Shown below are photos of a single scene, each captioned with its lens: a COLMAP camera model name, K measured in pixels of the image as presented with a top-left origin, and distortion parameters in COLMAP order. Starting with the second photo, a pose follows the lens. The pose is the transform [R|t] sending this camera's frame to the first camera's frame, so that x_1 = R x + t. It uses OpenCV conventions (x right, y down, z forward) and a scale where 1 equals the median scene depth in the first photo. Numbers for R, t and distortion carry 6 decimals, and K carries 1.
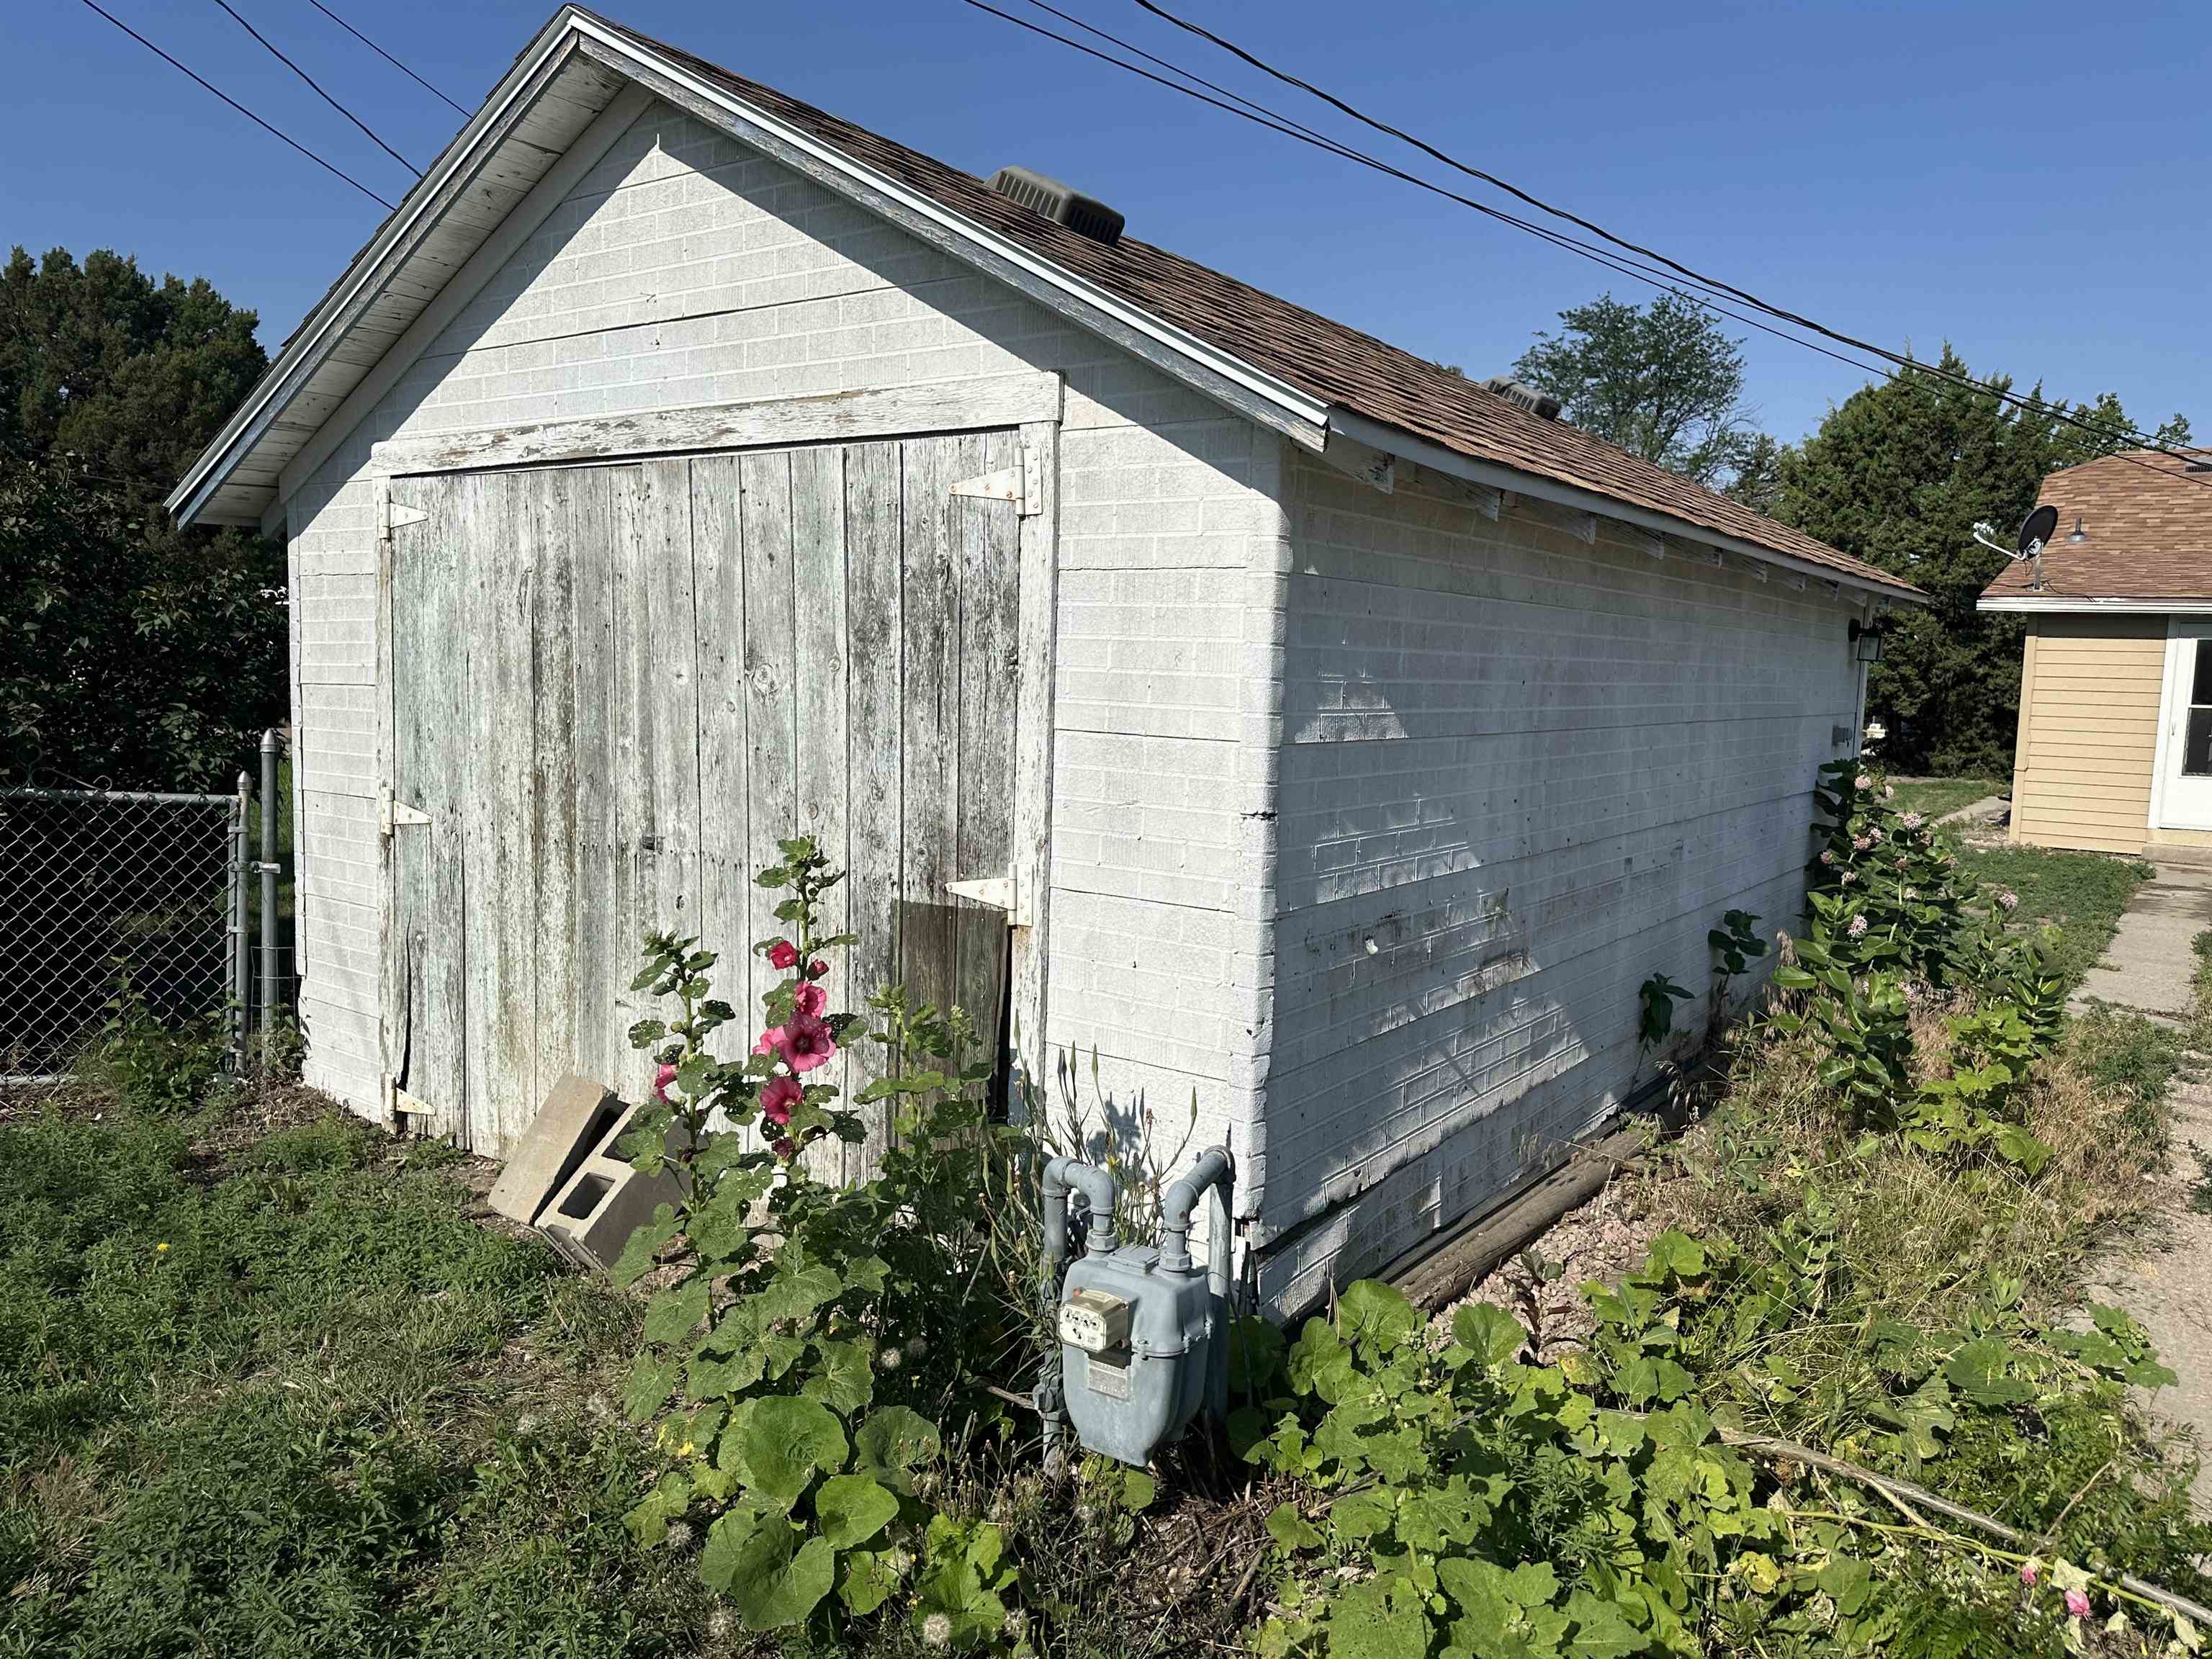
lens RADIAL K [[1539.9, 0, 1115.2], [0, 1539.9, 830.0], [0, 0, 1]] dist [0.094755, -0.128169]
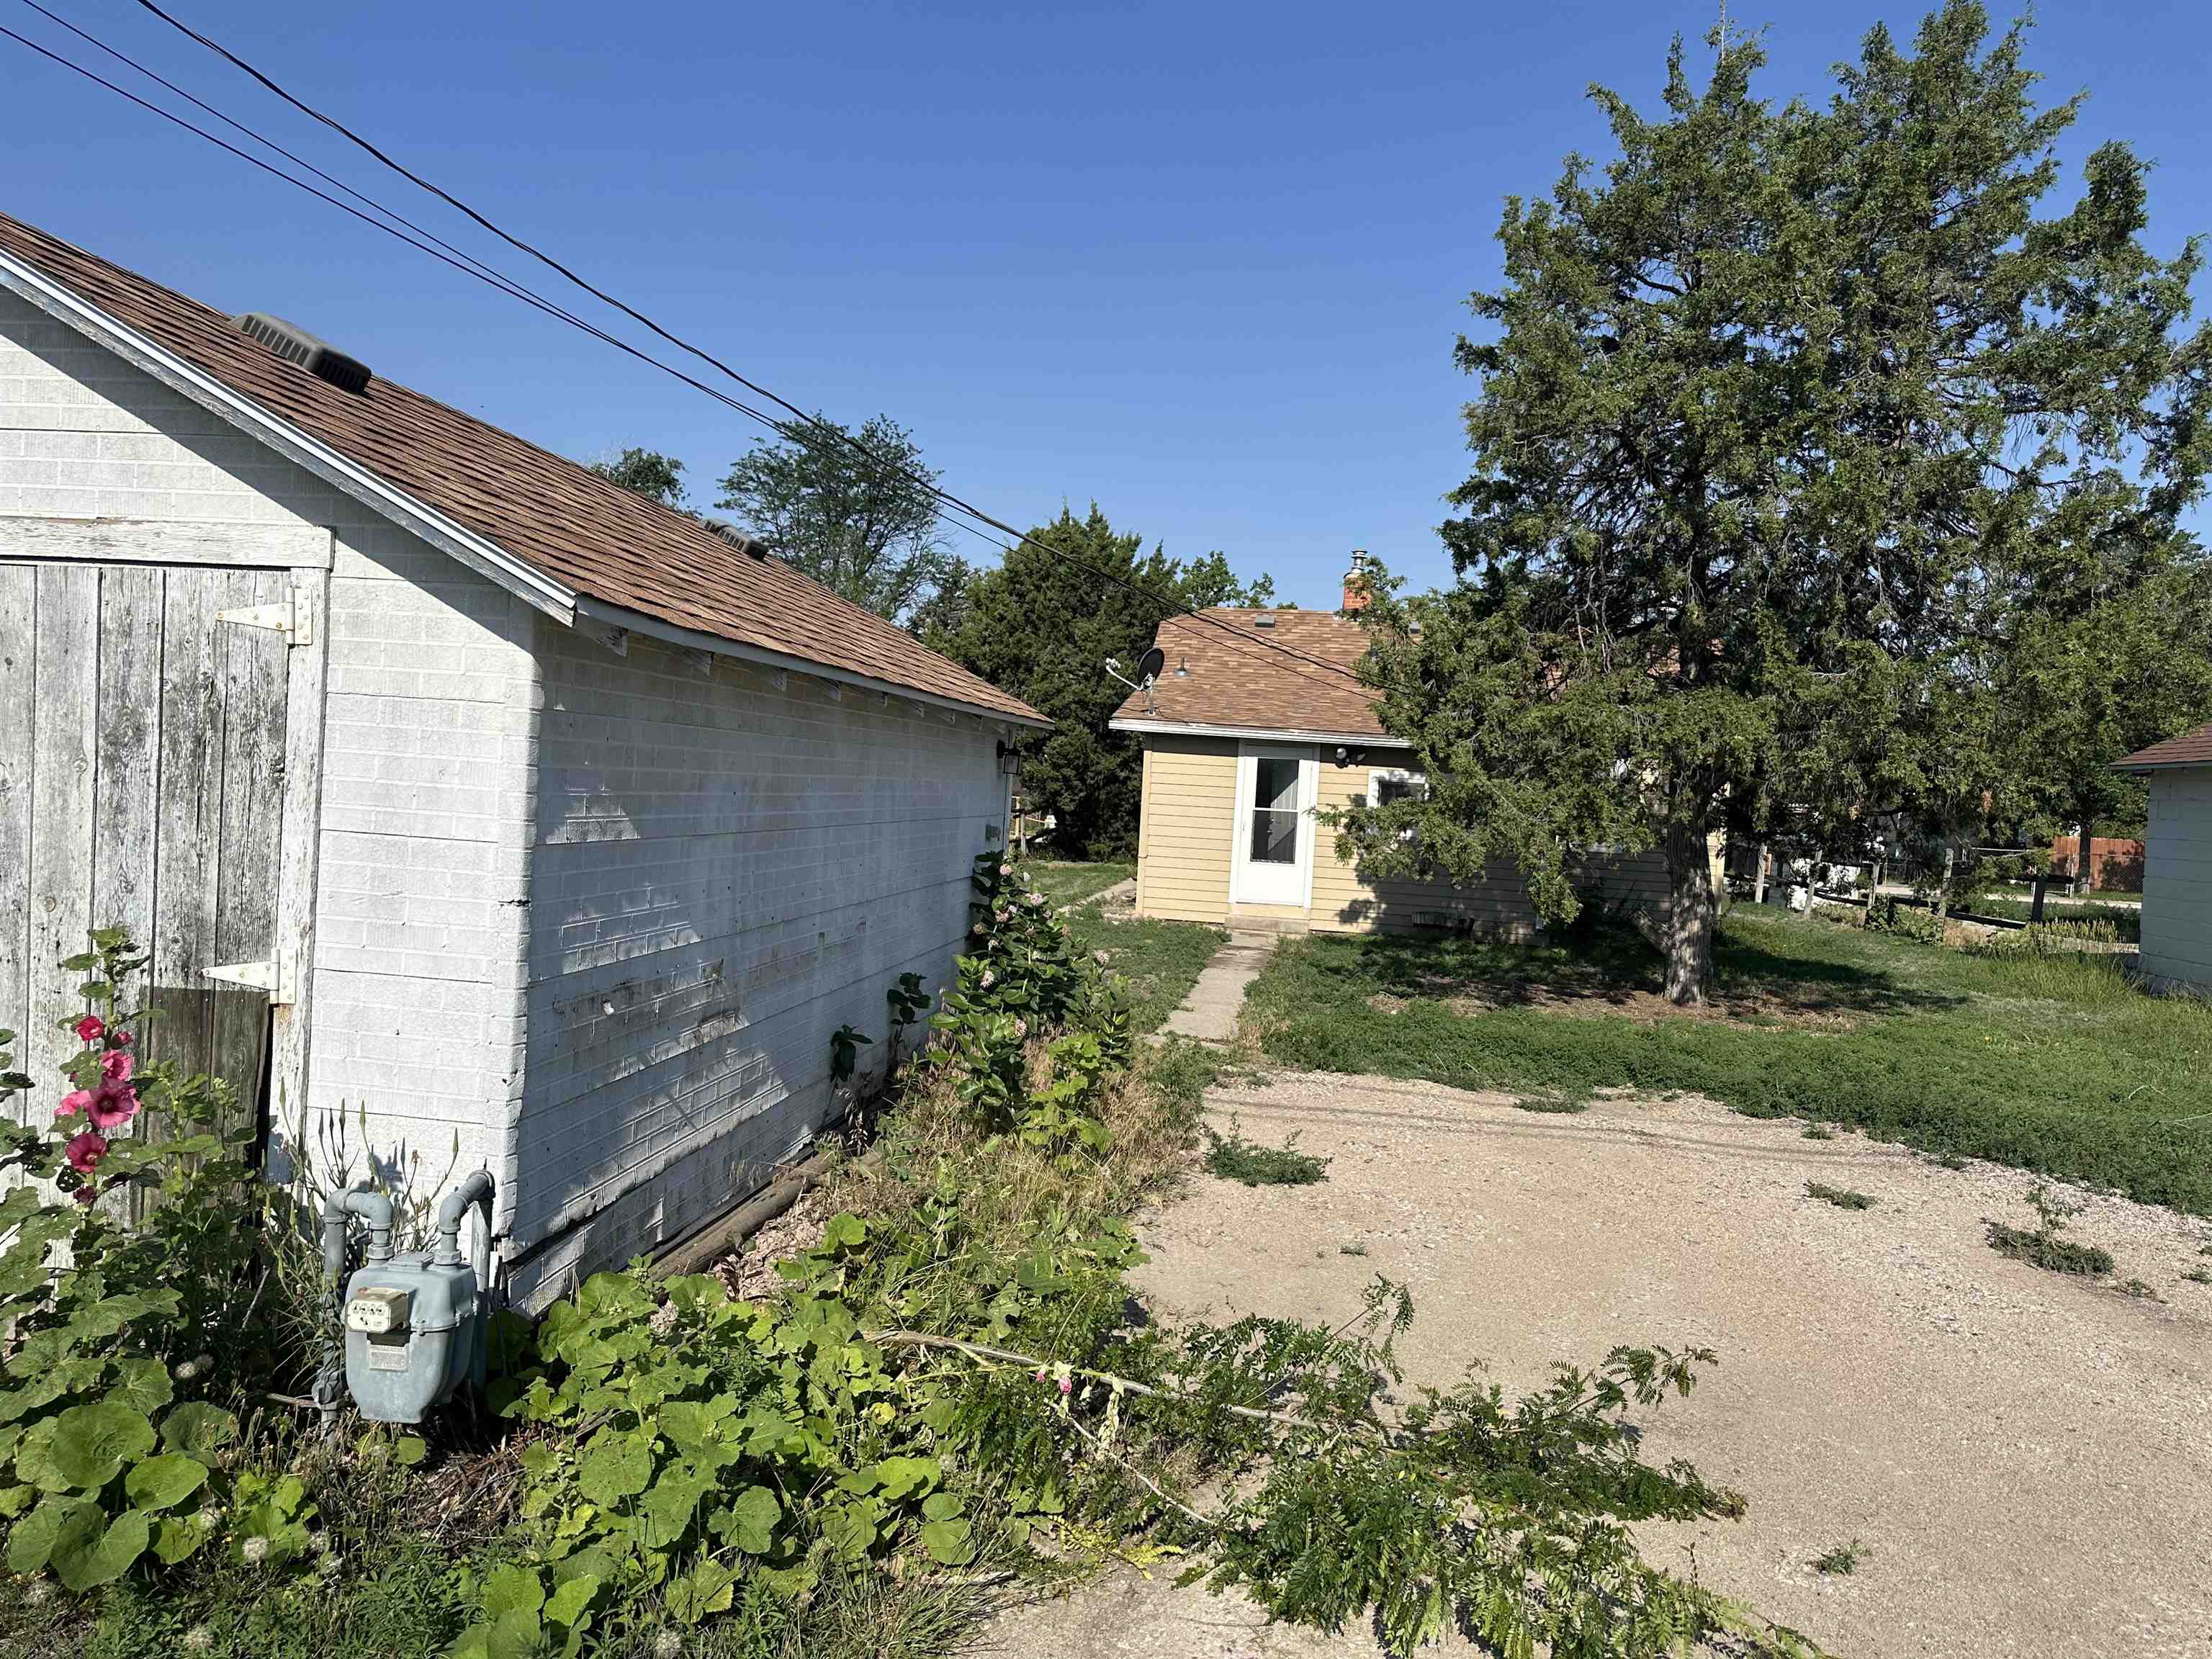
lens RADIAL K [[1539.9, 0, 1115.2], [0, 1539.9, 830.0], [0, 0, 1]] dist [0.094755, -0.128169]
pose [[0.883617, 0.009285, 0.468118, -0.059751], [0.015706, 0.998653, -0.049455, 0.001561], [-0.467947, 0.051051, 0.882281, -0.293708]]
